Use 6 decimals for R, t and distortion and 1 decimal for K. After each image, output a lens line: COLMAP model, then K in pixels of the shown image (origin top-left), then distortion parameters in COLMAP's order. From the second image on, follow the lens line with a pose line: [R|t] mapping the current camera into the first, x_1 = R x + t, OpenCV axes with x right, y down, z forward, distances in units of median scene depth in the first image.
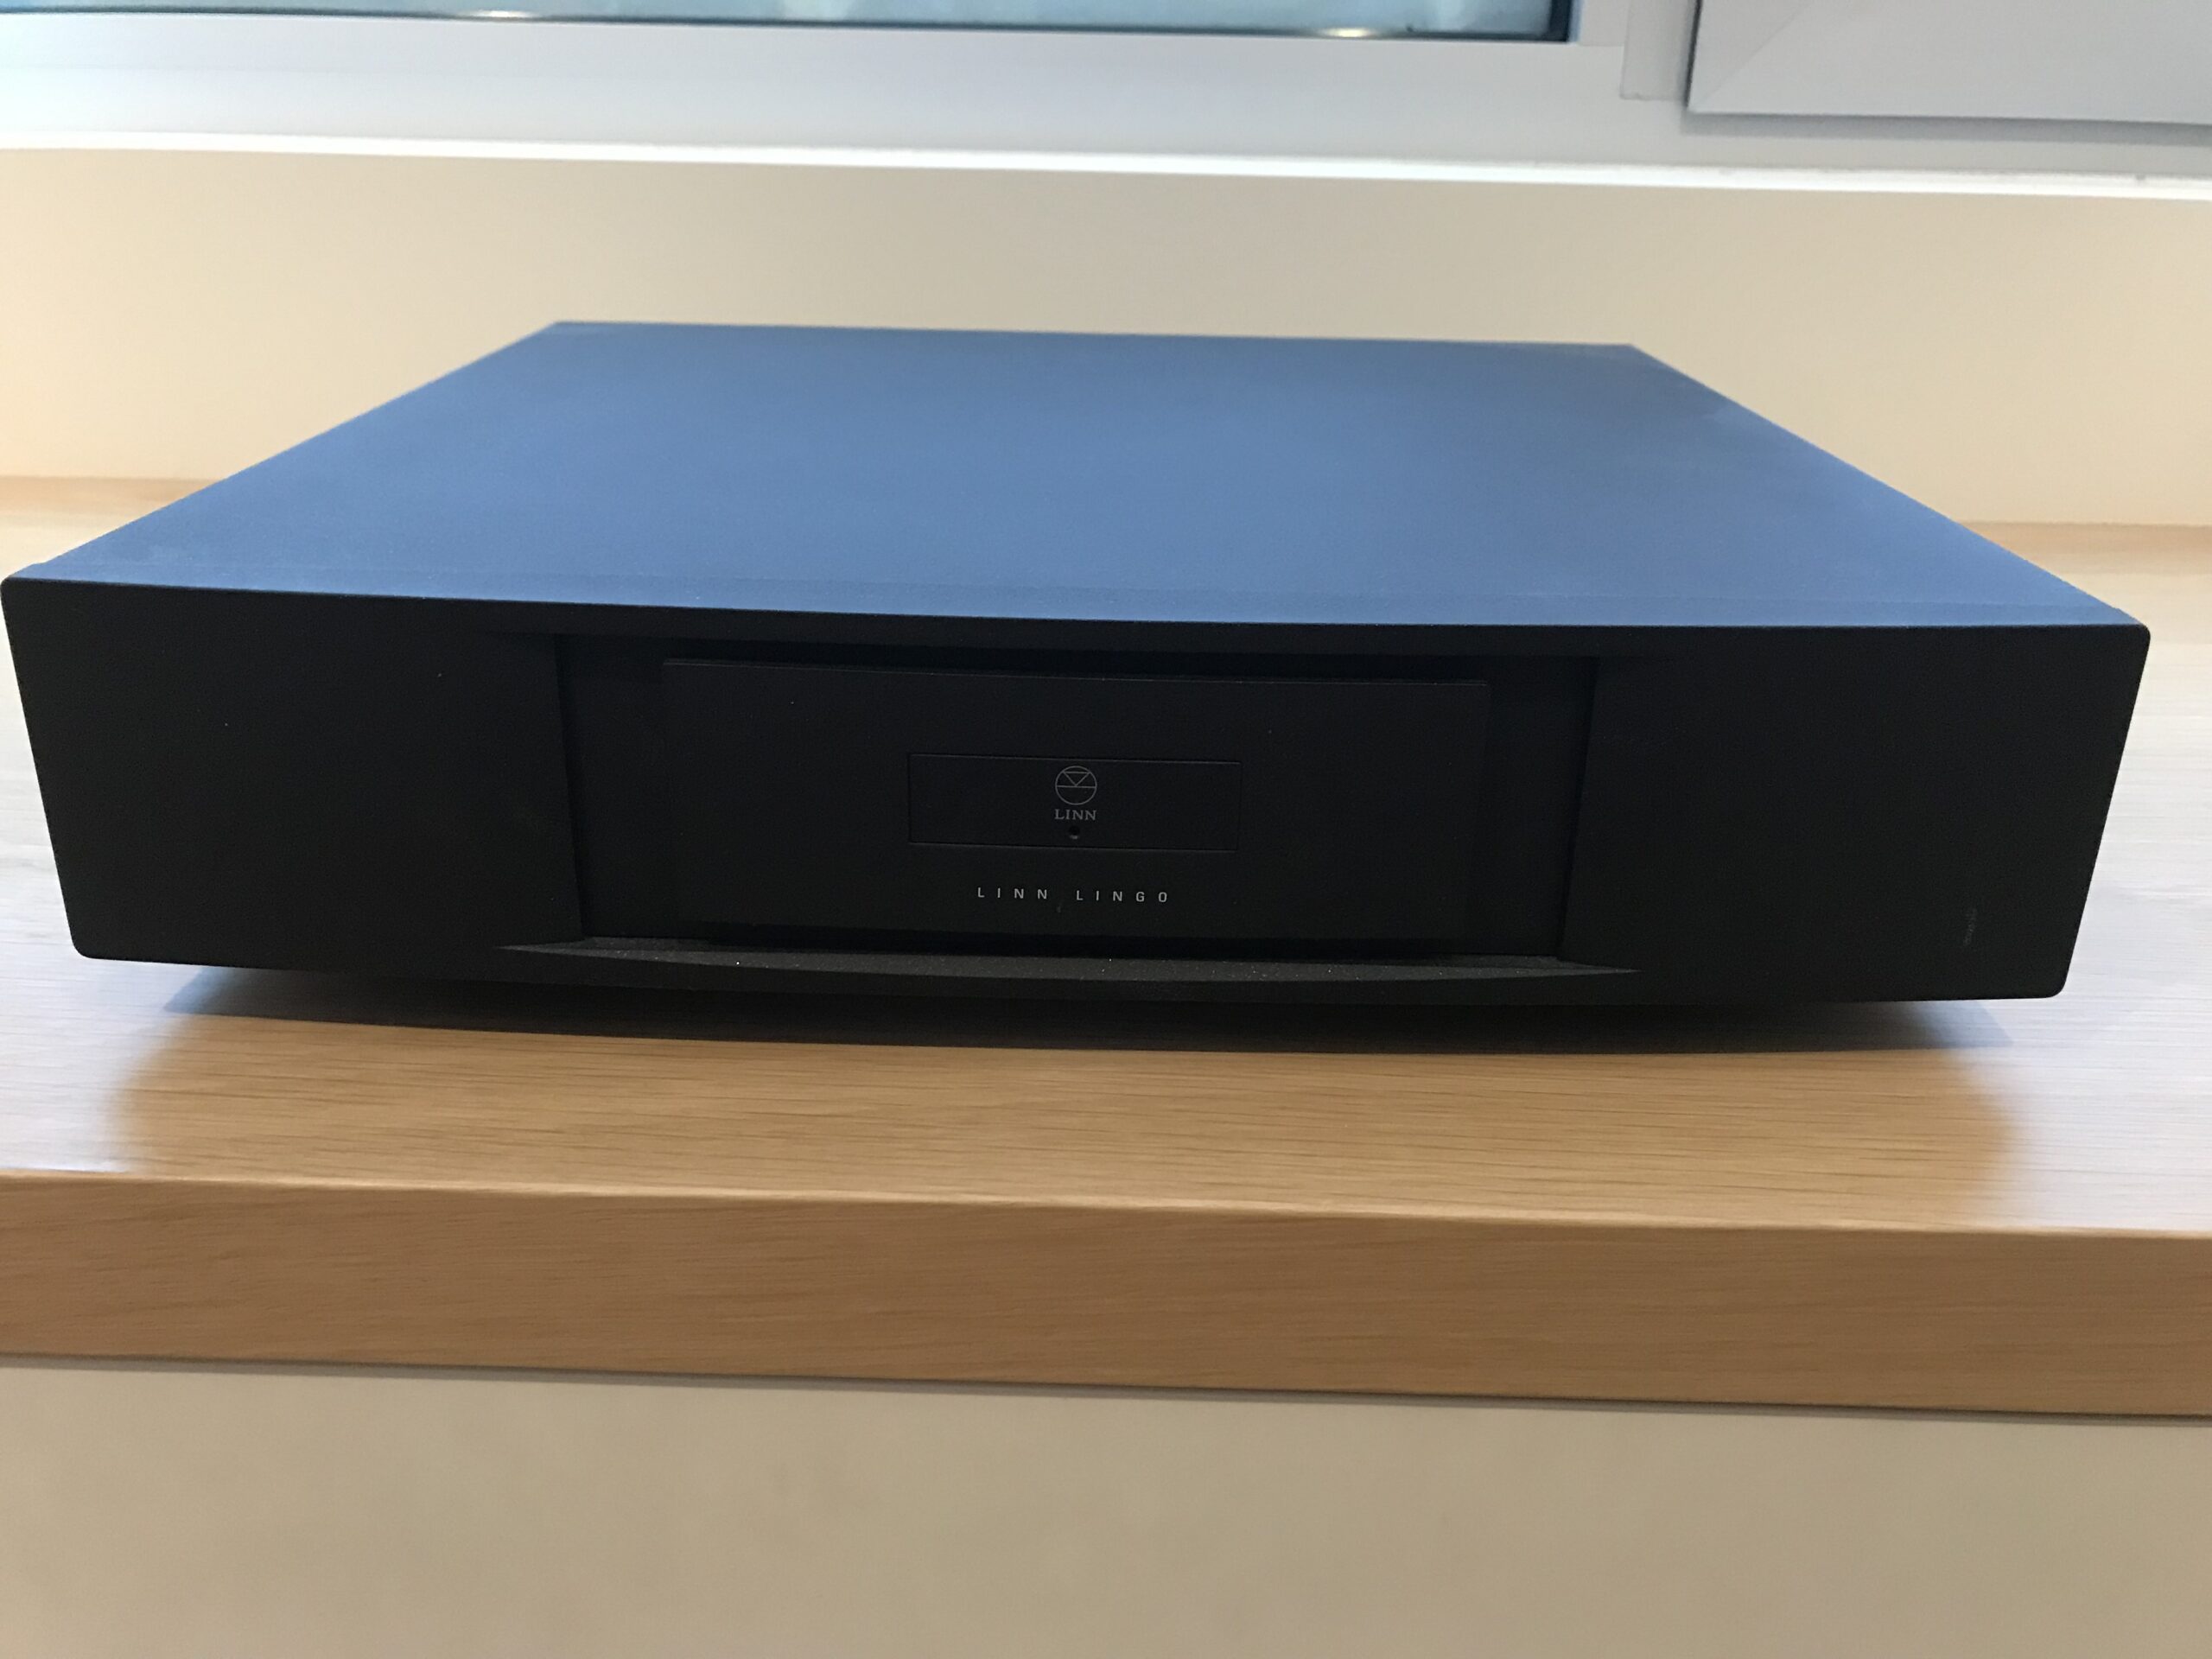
lens RADIAL K [[1690.0, 0, 1106.0], [0, 1690.0, 829.5], [0, 0, 1]] dist [-0.000894, -0.000393]
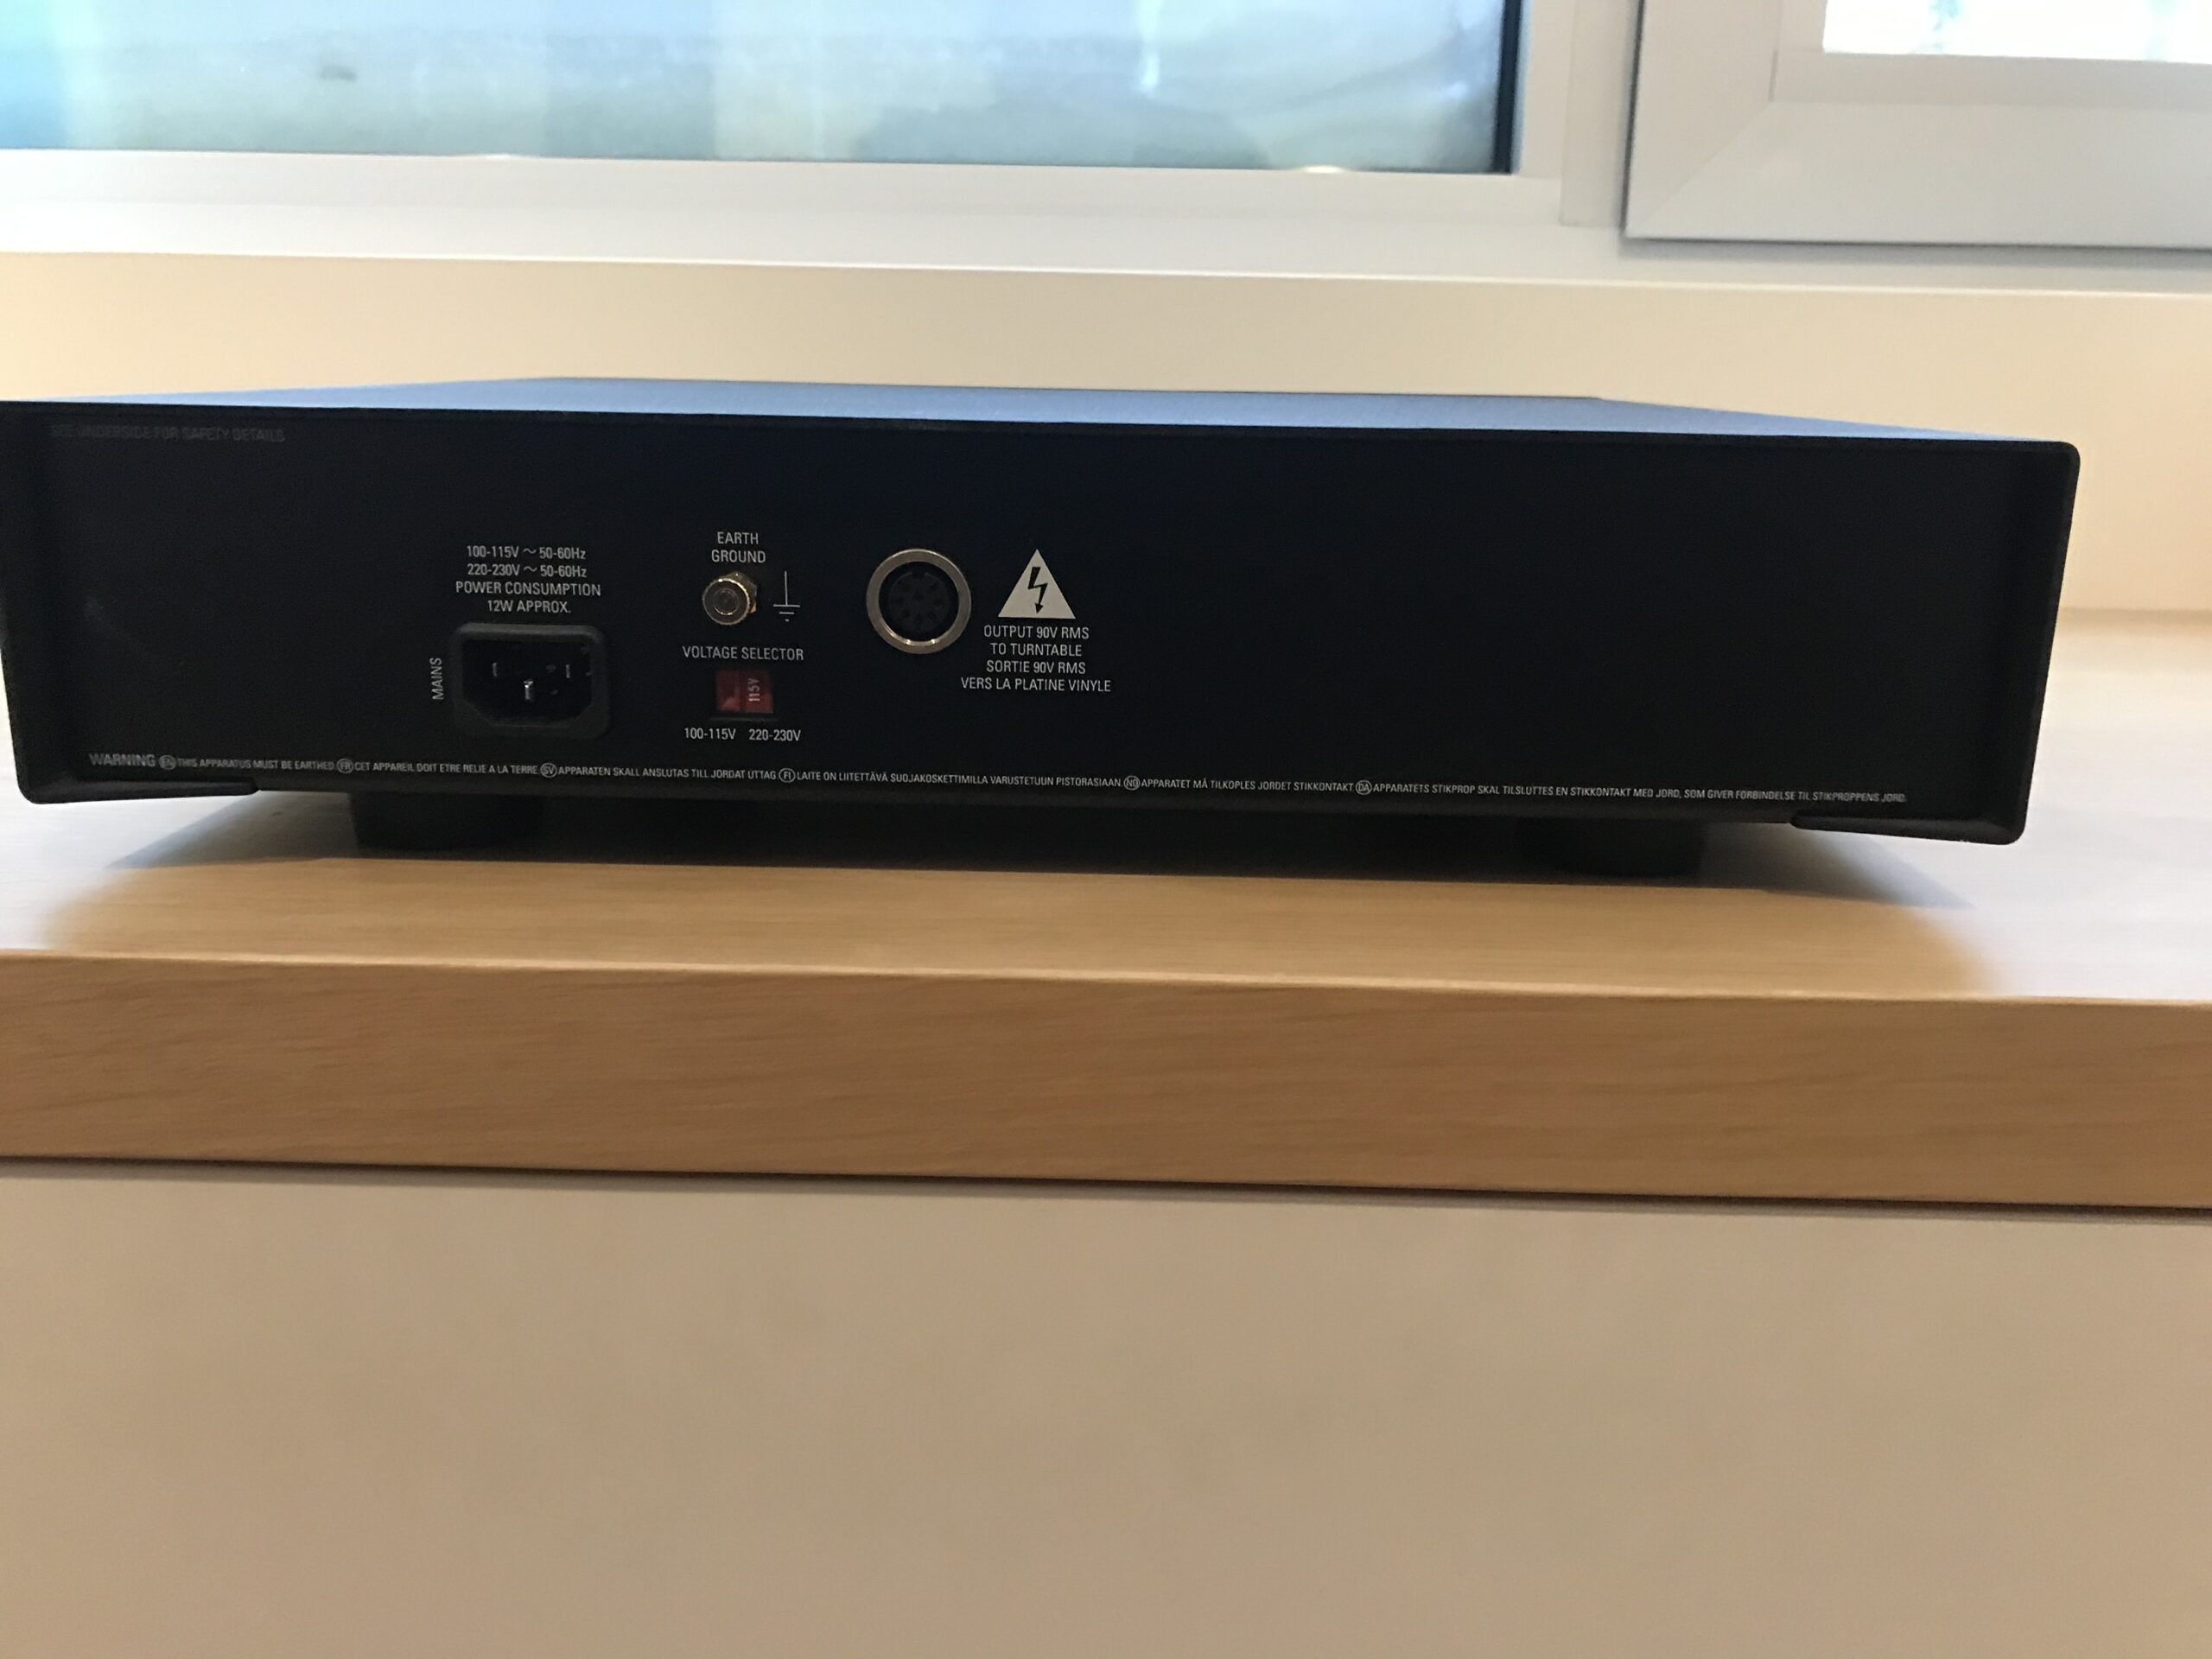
lens RADIAL K [[1690.0, 0, 1106.0], [0, 1690.0, 829.5], [0, 0, 1]] dist [-0.000894, -0.000393]
pose [[0.999955, -0.002354, 0.009190, 0.016594], [0.003576, 0.990796, -0.135314, 0.250129], [-0.008787, 0.135340, 0.990760, -0.009358]]
